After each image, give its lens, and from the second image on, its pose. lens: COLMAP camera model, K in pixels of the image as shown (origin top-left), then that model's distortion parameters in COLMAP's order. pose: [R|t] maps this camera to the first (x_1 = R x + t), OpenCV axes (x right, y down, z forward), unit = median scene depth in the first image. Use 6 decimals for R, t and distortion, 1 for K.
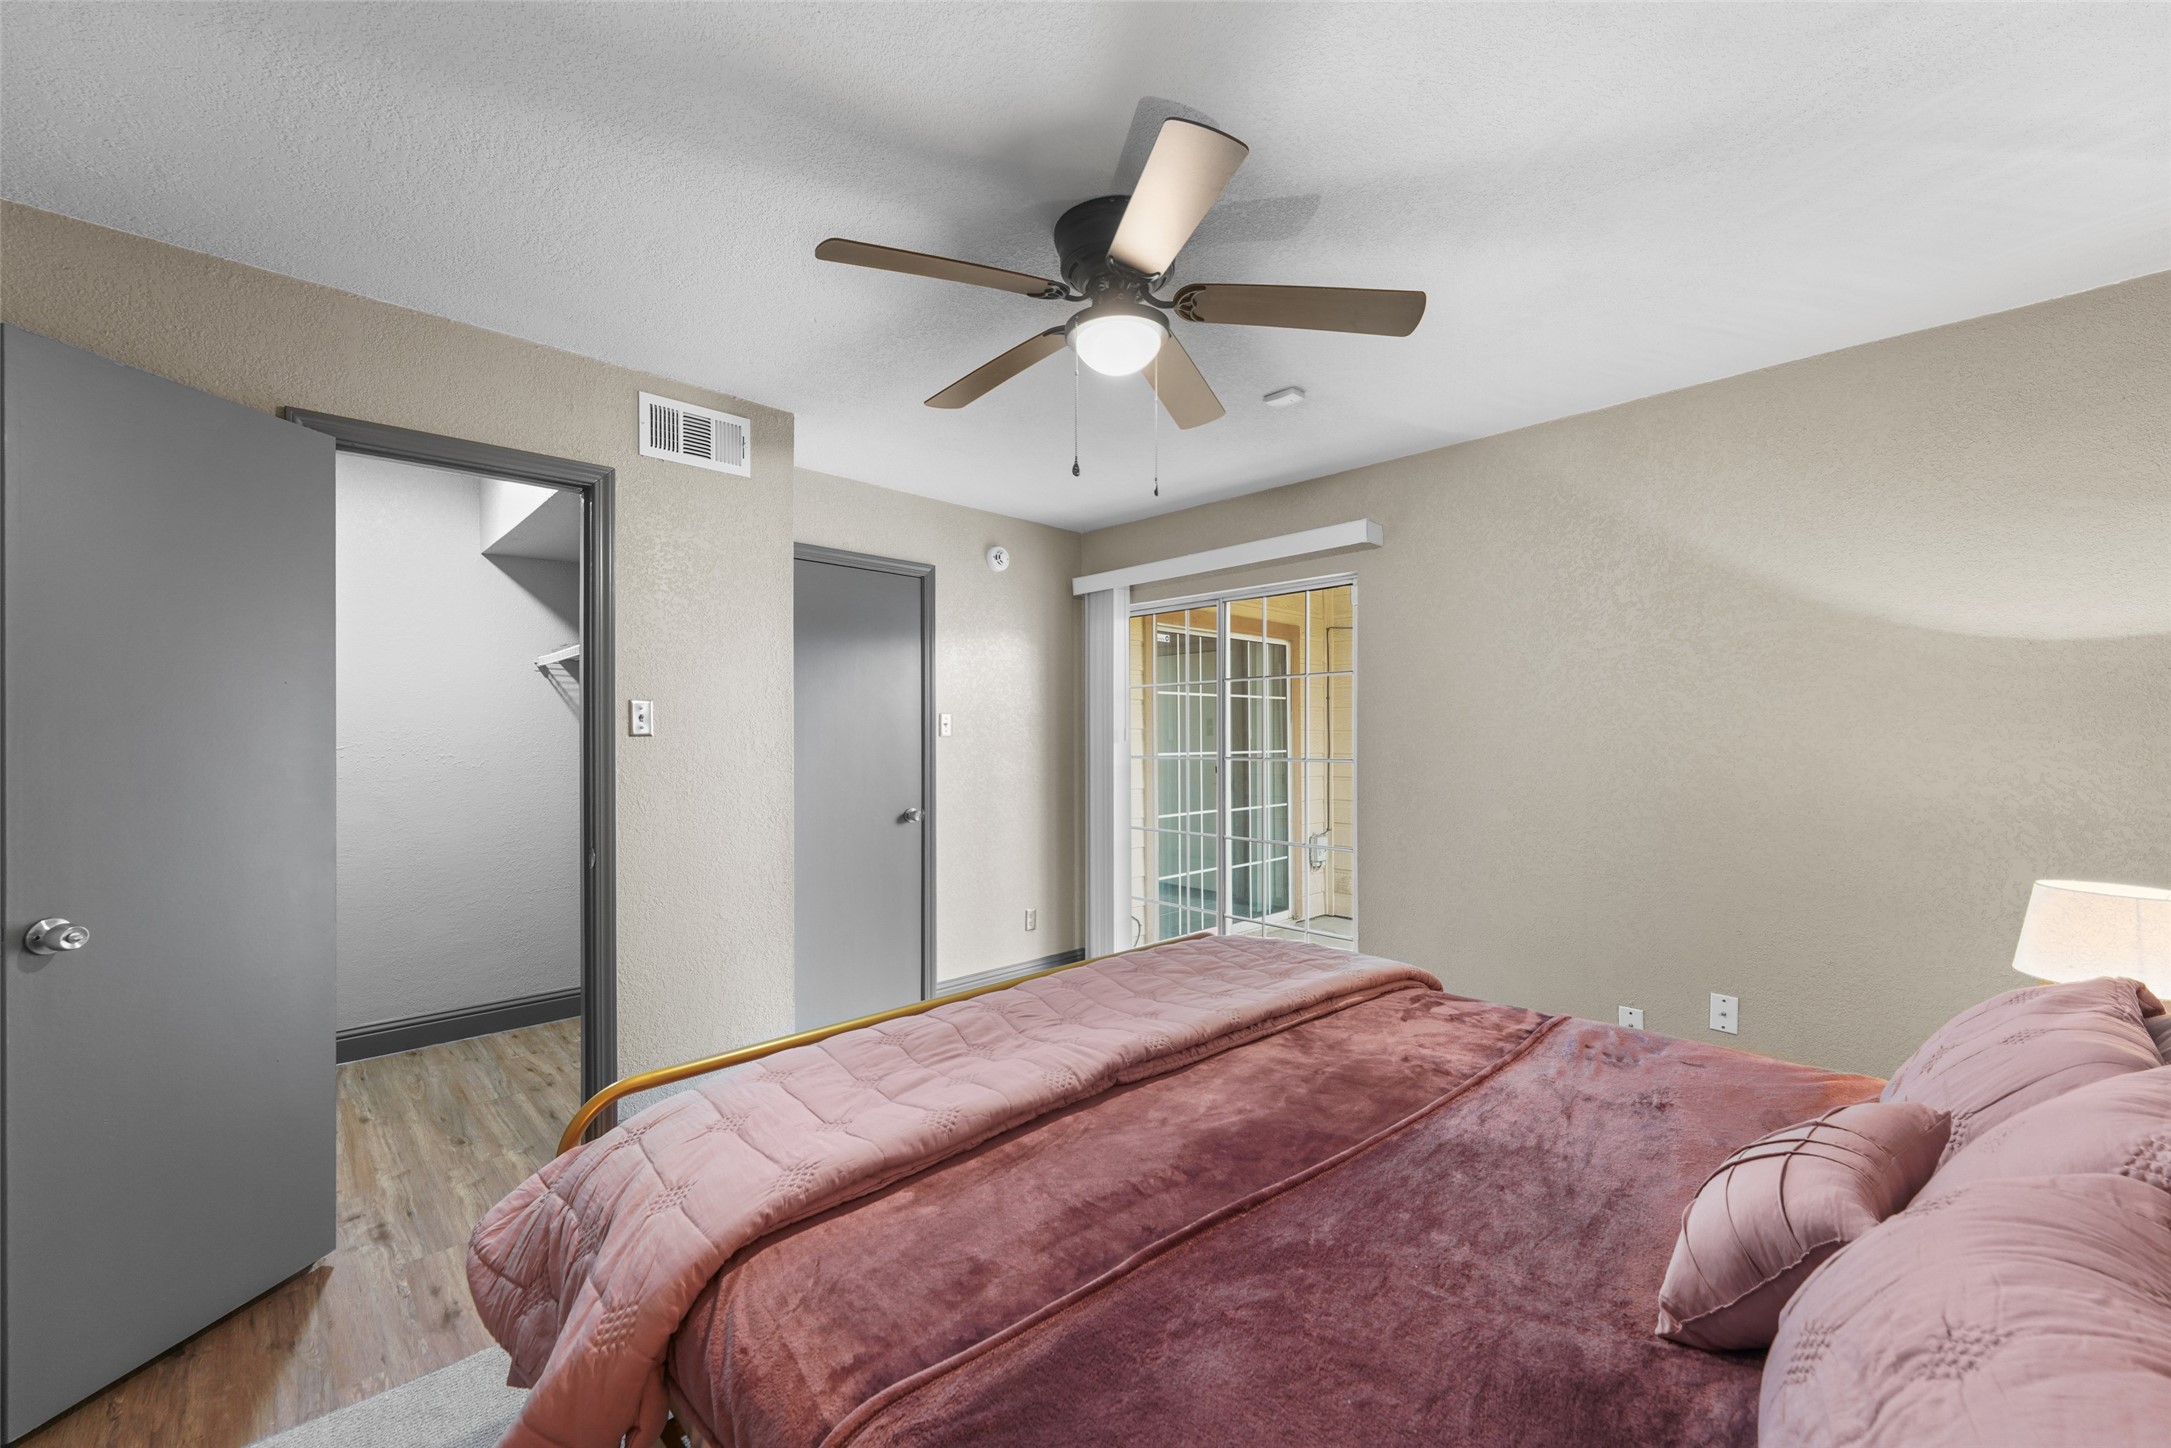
lens RADIAL K [[862.7, 0, 1082.3], [0, 862.7, 728.7], [0, 0, 1]] dist [0.008674, -0.002461]
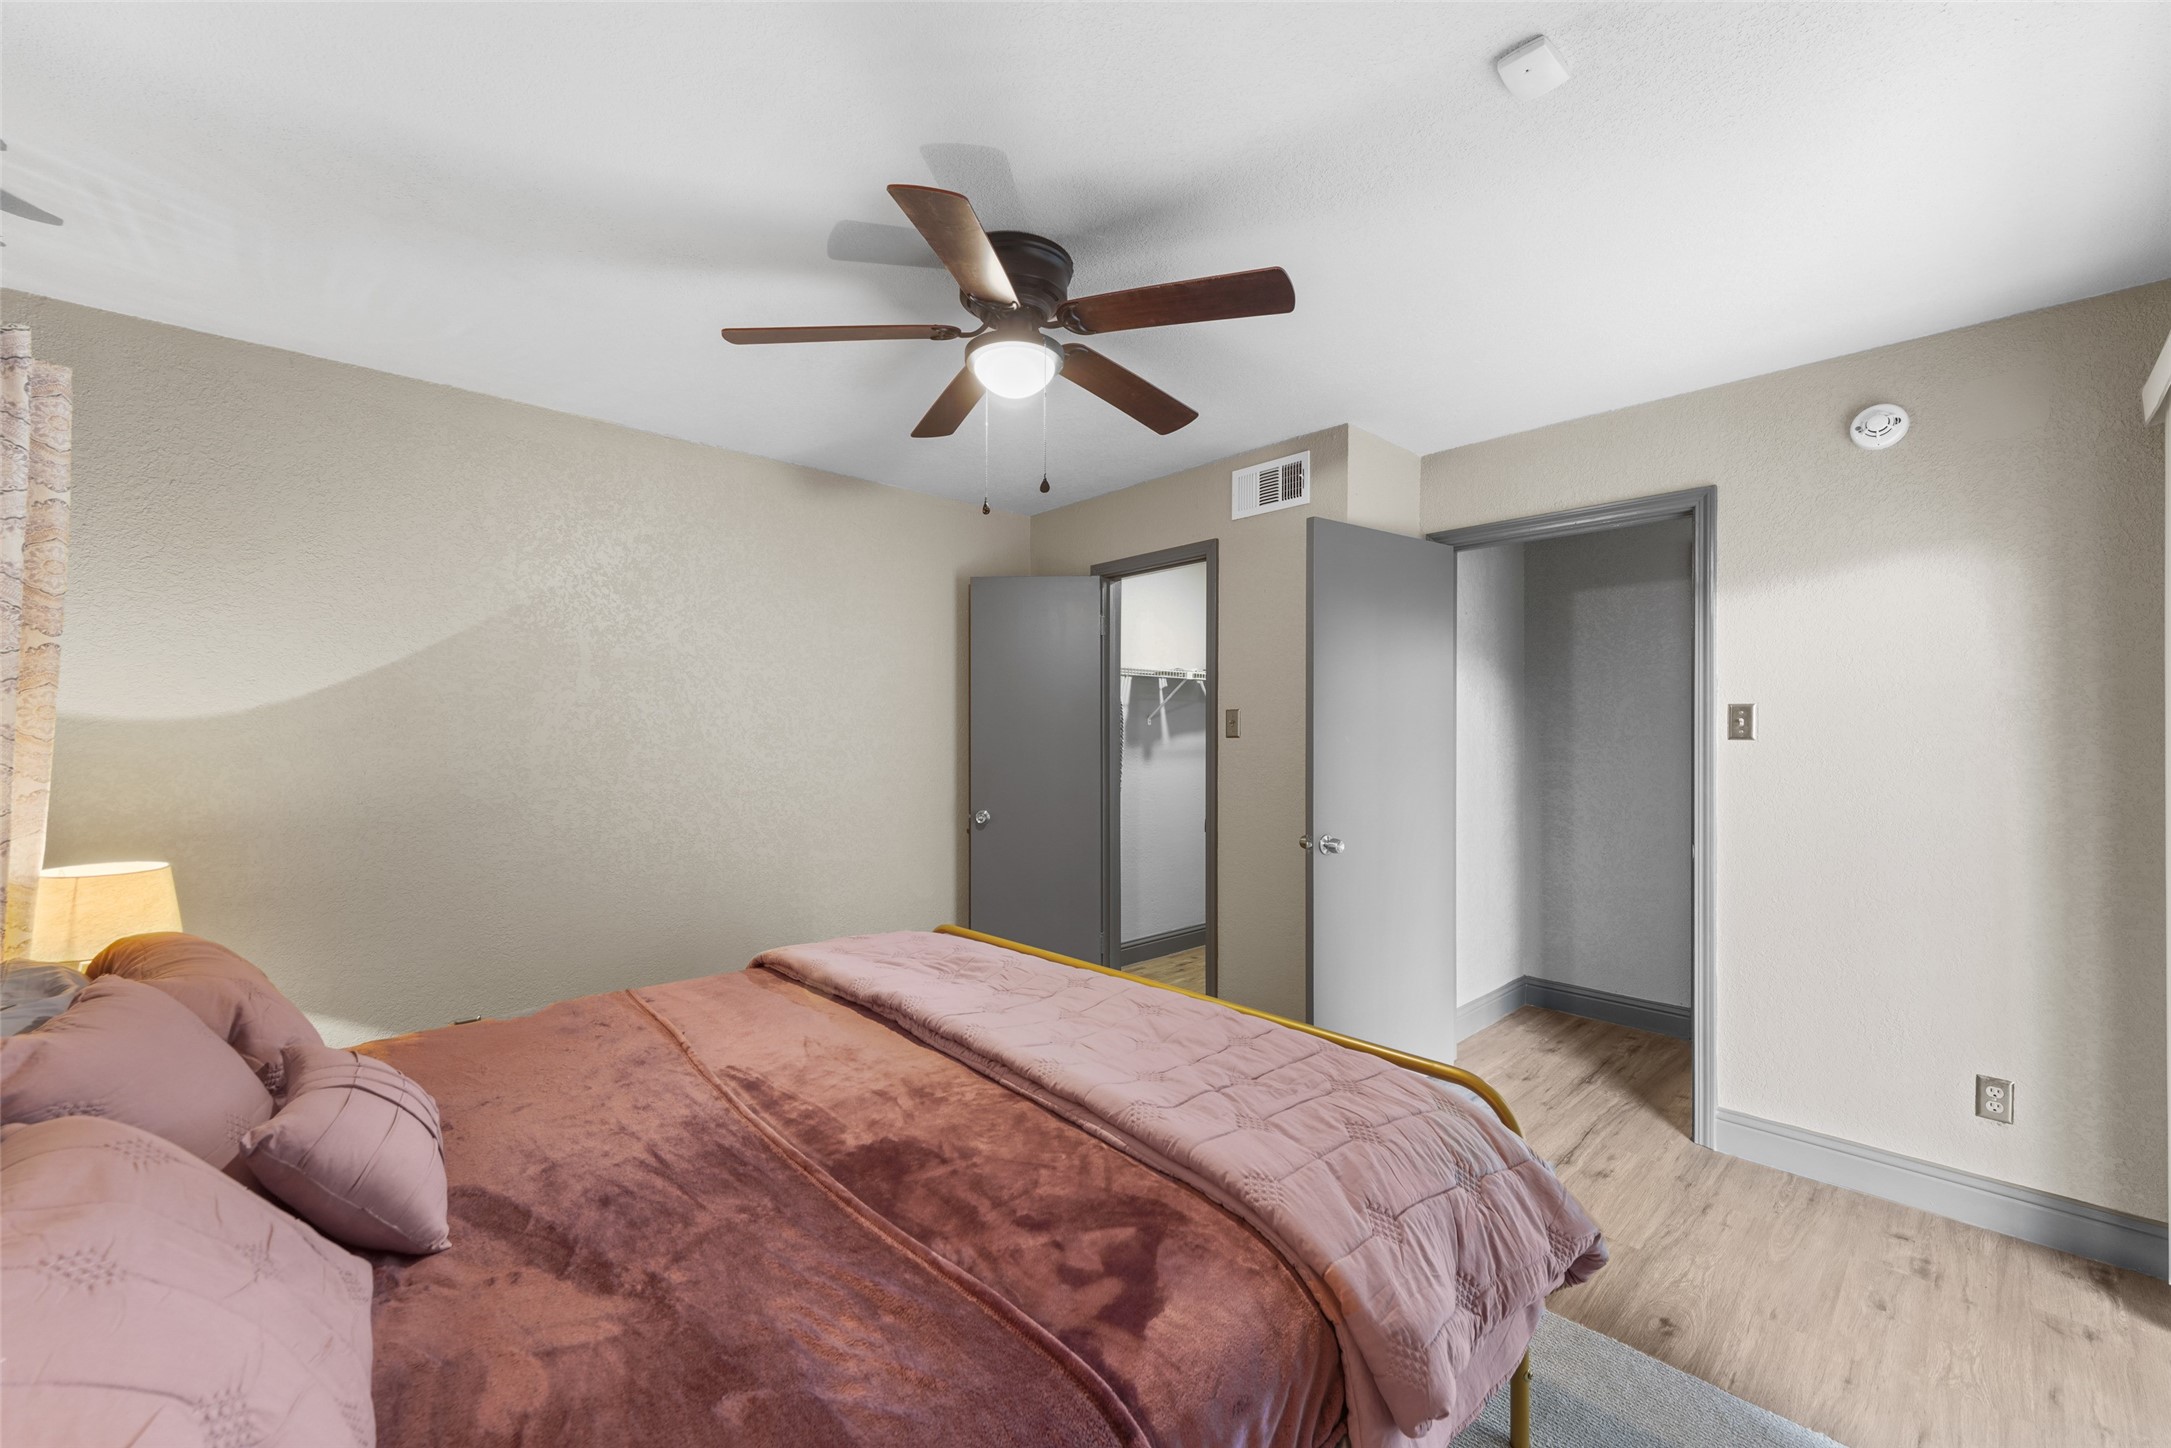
lens RADIAL K [[862.7, 0, 1082.5], [0, 862.7, 732.8], [0, 0, 1]] dist [0.008674, -0.002461]
pose [[-0.011243, 0.000235, -0.999937, 1.006080], [0.013167, 0.999913, 0.000087, -0.002223], [0.999850, -0.013165, -0.011245, 1.005648]]
